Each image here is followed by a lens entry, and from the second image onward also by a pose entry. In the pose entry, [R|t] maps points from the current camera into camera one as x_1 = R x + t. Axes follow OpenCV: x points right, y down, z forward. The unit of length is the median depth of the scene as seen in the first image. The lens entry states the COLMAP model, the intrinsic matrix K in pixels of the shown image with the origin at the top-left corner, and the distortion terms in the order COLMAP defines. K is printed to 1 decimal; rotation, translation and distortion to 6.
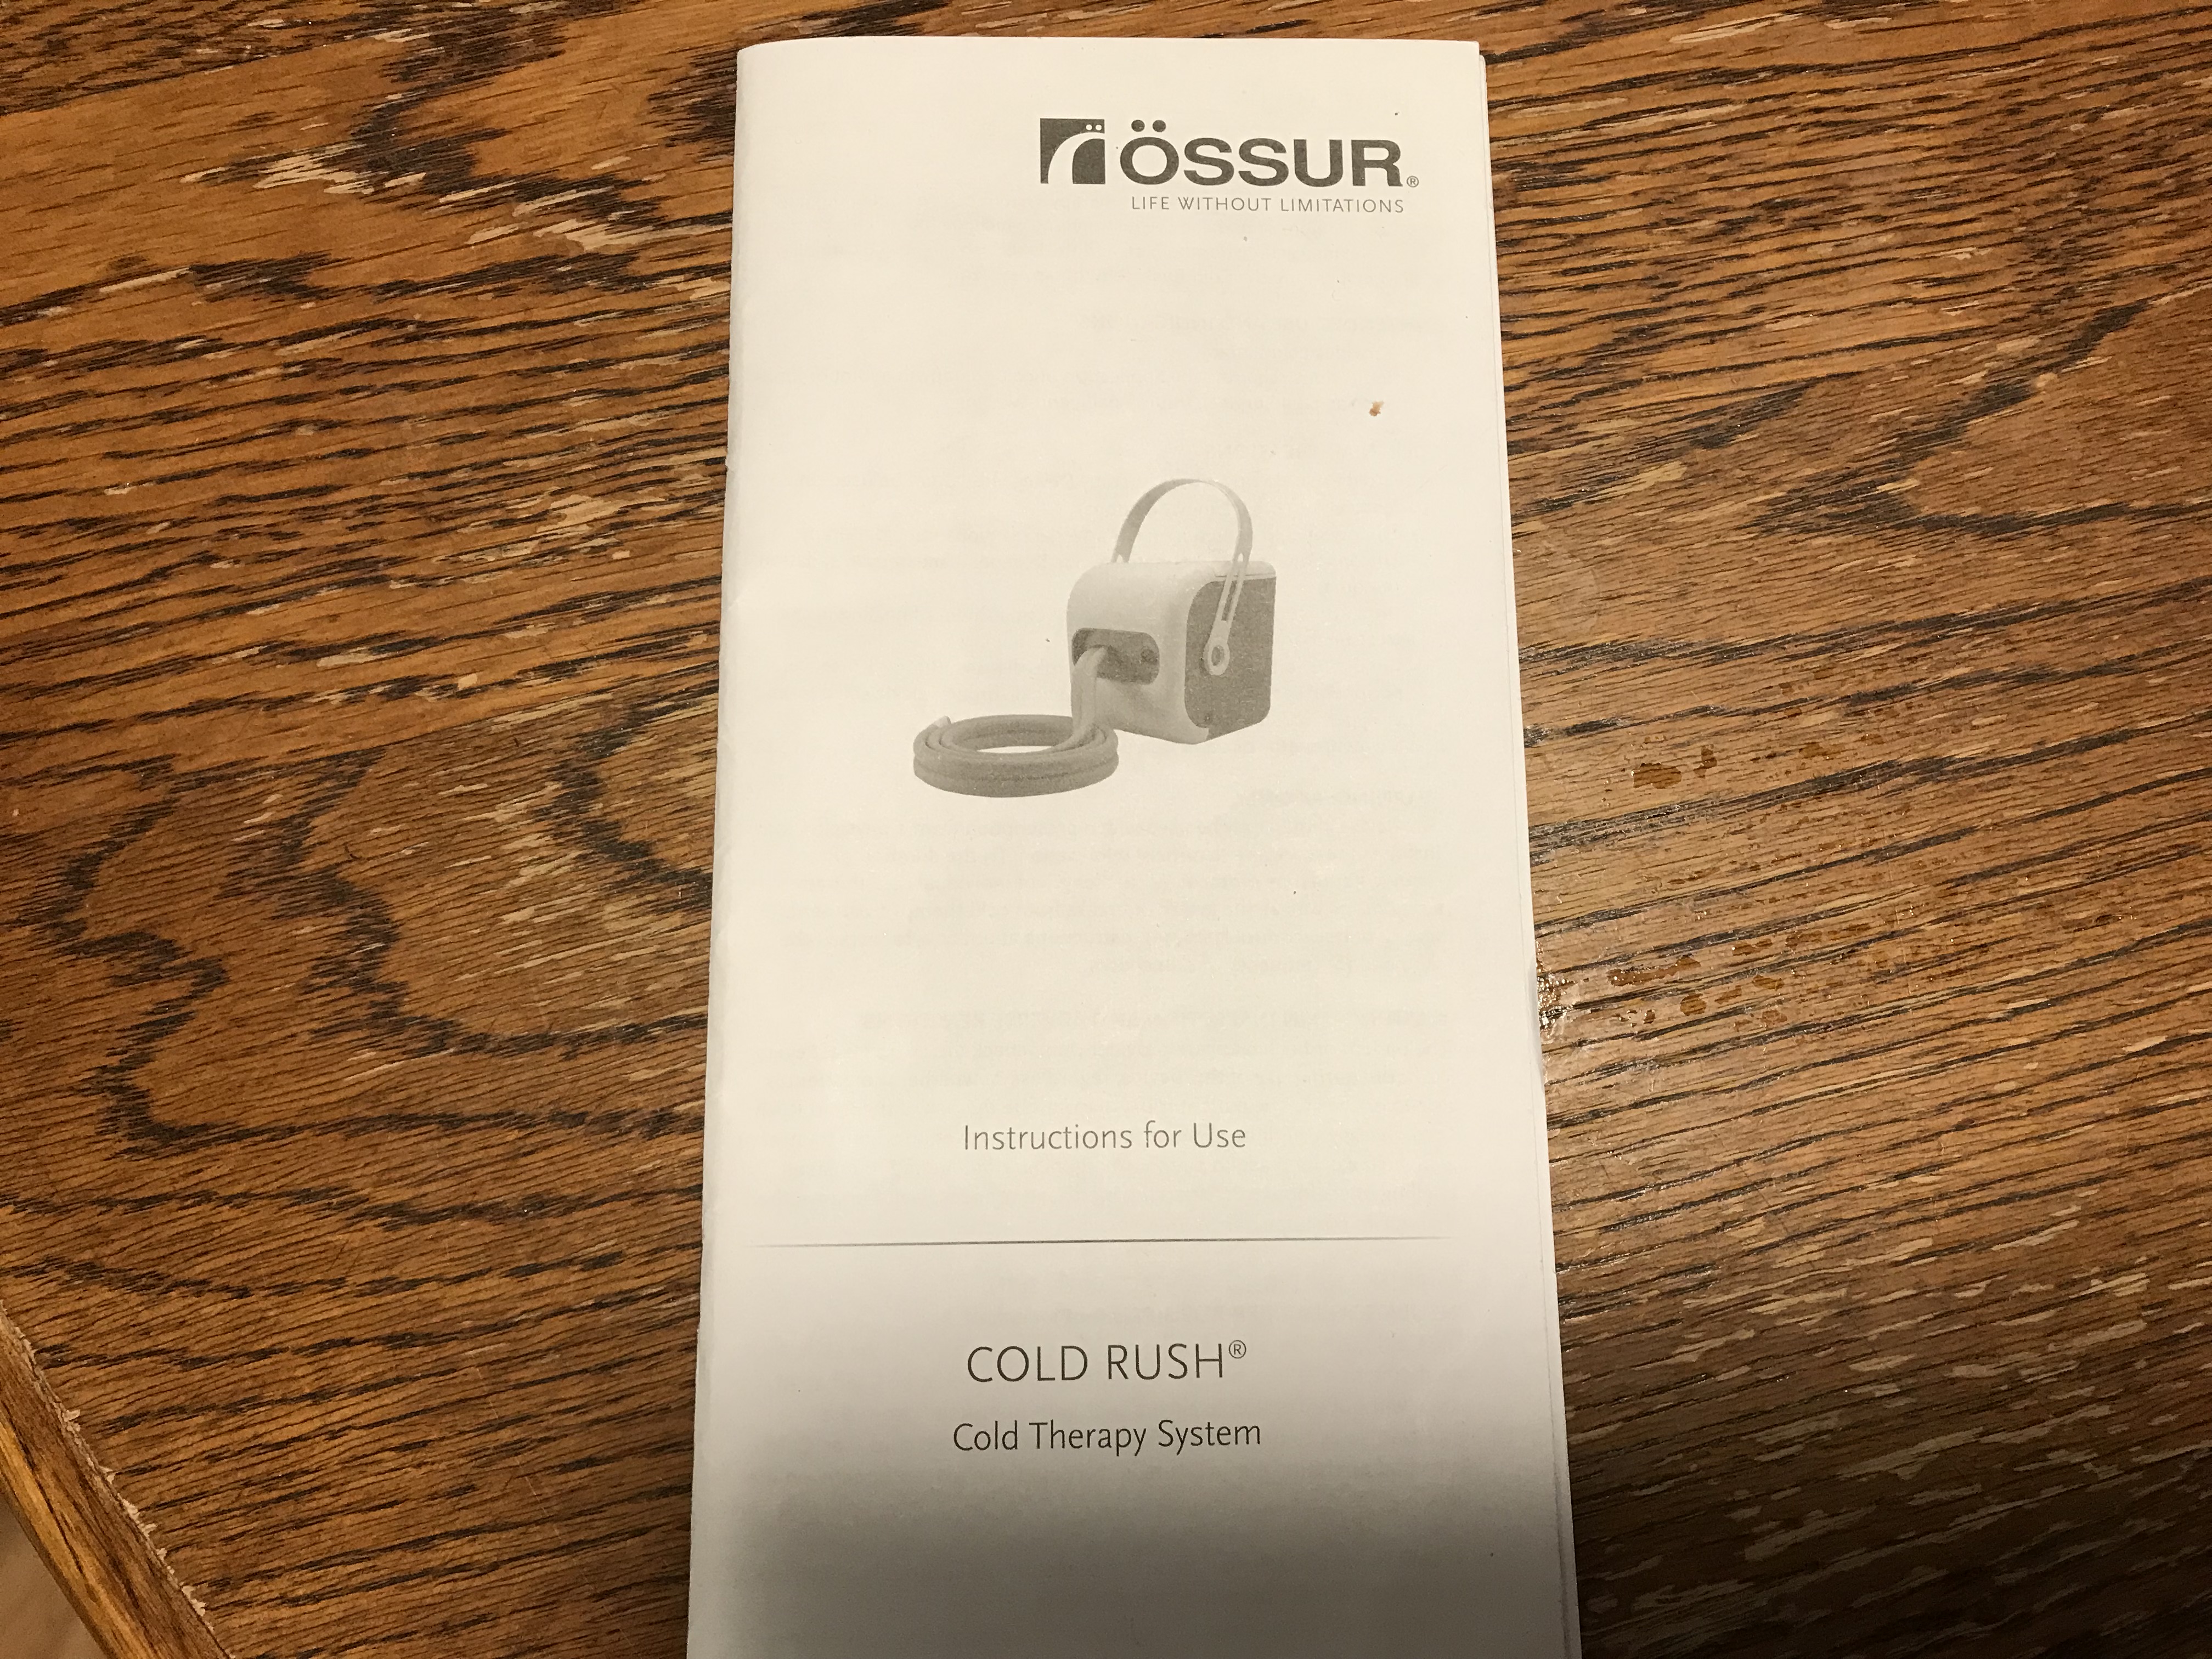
lens RADIAL K [[1811.3, 0, 1097.4], [0, 1811.3, 815.7], [0, 0, 1]] dist [0.039460, -0.041871]
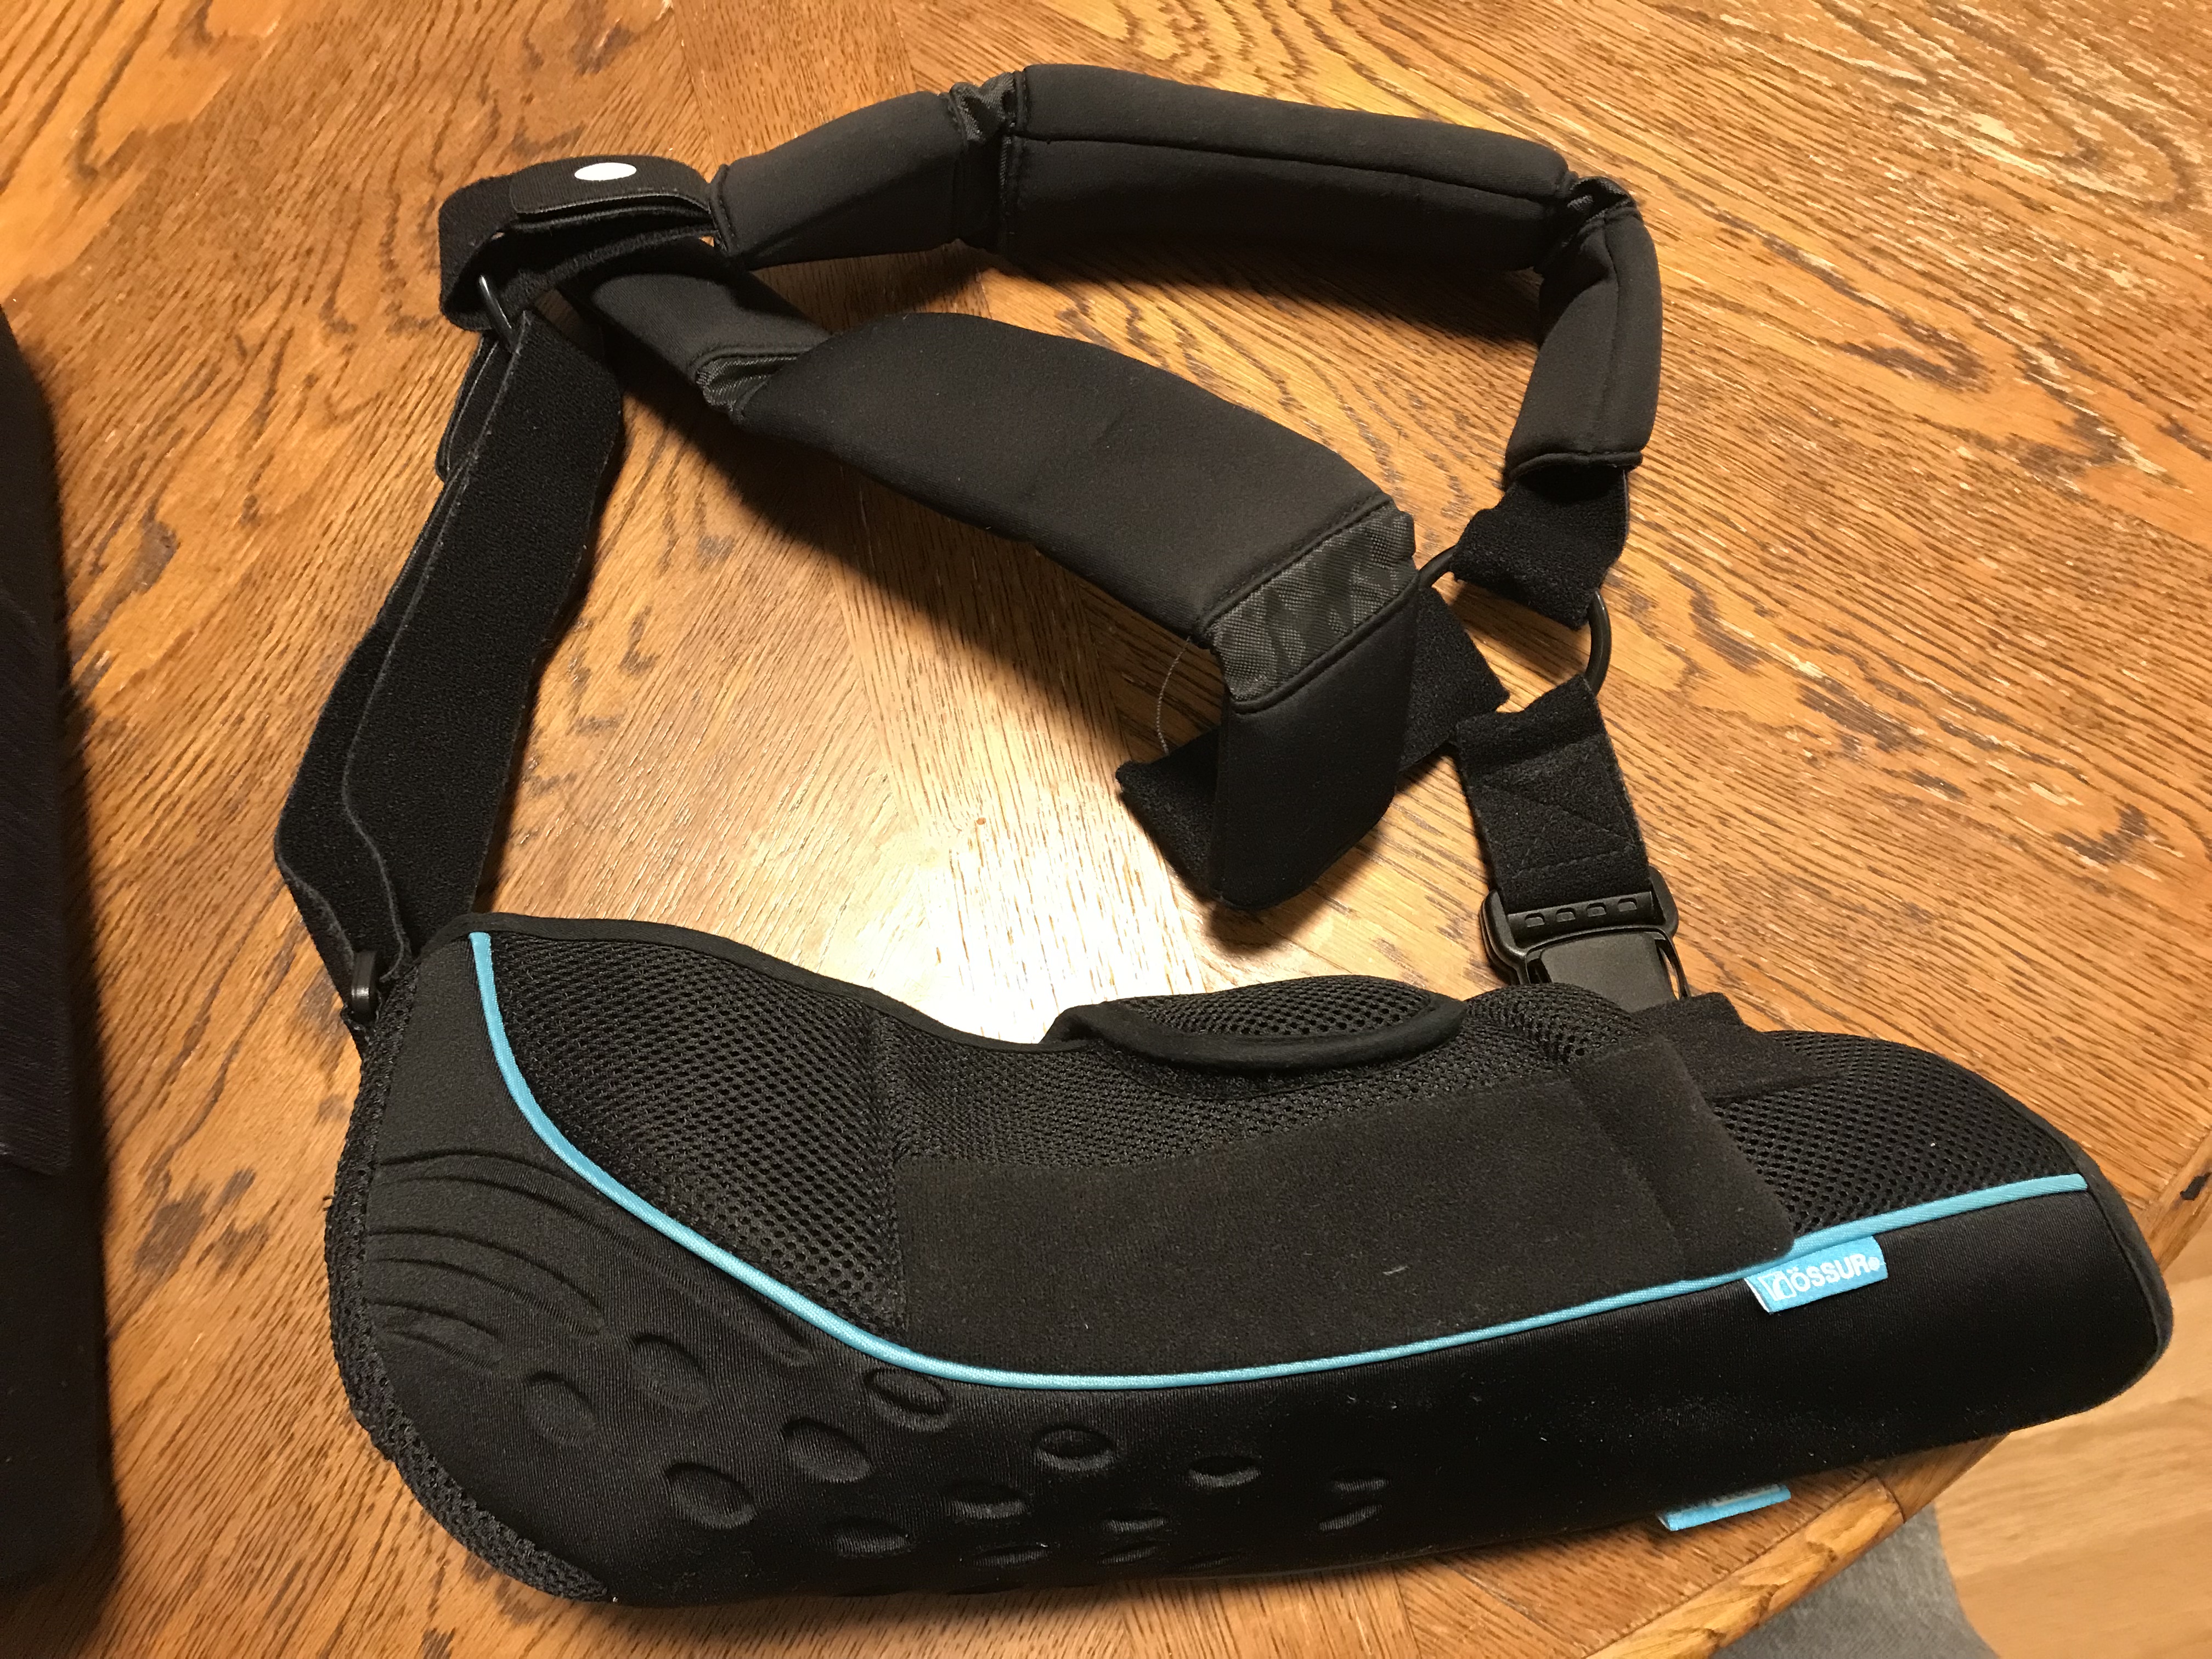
lens RADIAL K [[1811.3, 0, 1095.9], [0, 1811.3, 837.4], [0, 0, 1]] dist [0.039460, -0.041871]
pose [[-0.728608, -0.664939, 0.164275, -0.185077], [0.661033, -0.619862, 0.422855, -2.383808], [-0.179345, 0.416687, 0.891183, -0.519880]]
